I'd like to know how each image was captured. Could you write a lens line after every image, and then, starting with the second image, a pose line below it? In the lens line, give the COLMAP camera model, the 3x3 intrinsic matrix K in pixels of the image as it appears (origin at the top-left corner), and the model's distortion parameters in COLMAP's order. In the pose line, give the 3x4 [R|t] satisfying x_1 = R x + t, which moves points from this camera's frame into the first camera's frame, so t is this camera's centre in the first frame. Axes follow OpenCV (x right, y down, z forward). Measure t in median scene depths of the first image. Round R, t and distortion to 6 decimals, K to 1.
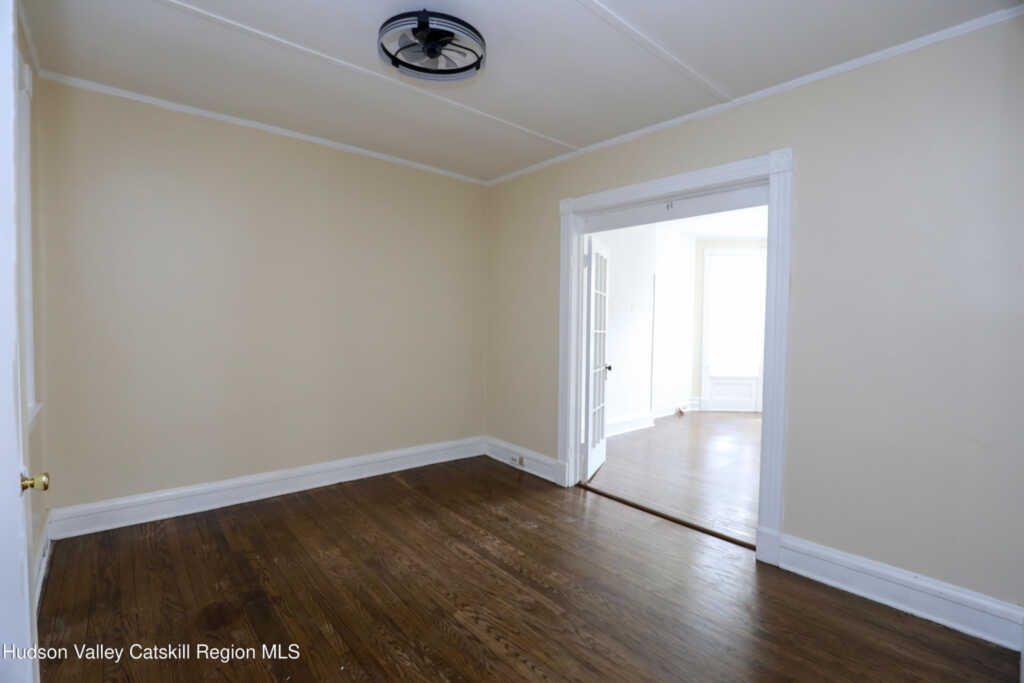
lens RADIAL K [[472.7, 0, 512.1], [0, 472.7, 342.4], [0, 0, 1]] dist [-0.024283, -0.000540]
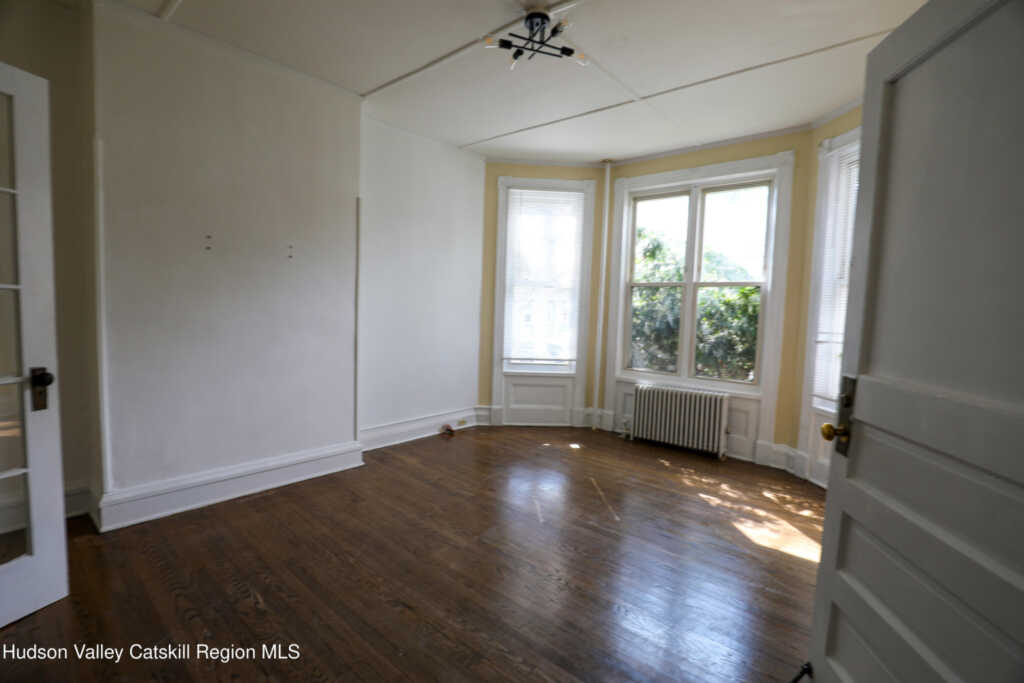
lens RADIAL K [[472.7, 0, 512.0], [0, 472.7, 340.0], [0, 0, 1]] dist [-0.024283, -0.000540]
pose [[0.991044, 0.006035, 0.133397, 0.345884], [-0.010526, 0.999400, 0.032986, 0.004138], [-0.133118, -0.034094, 0.990514, 0.354056]]
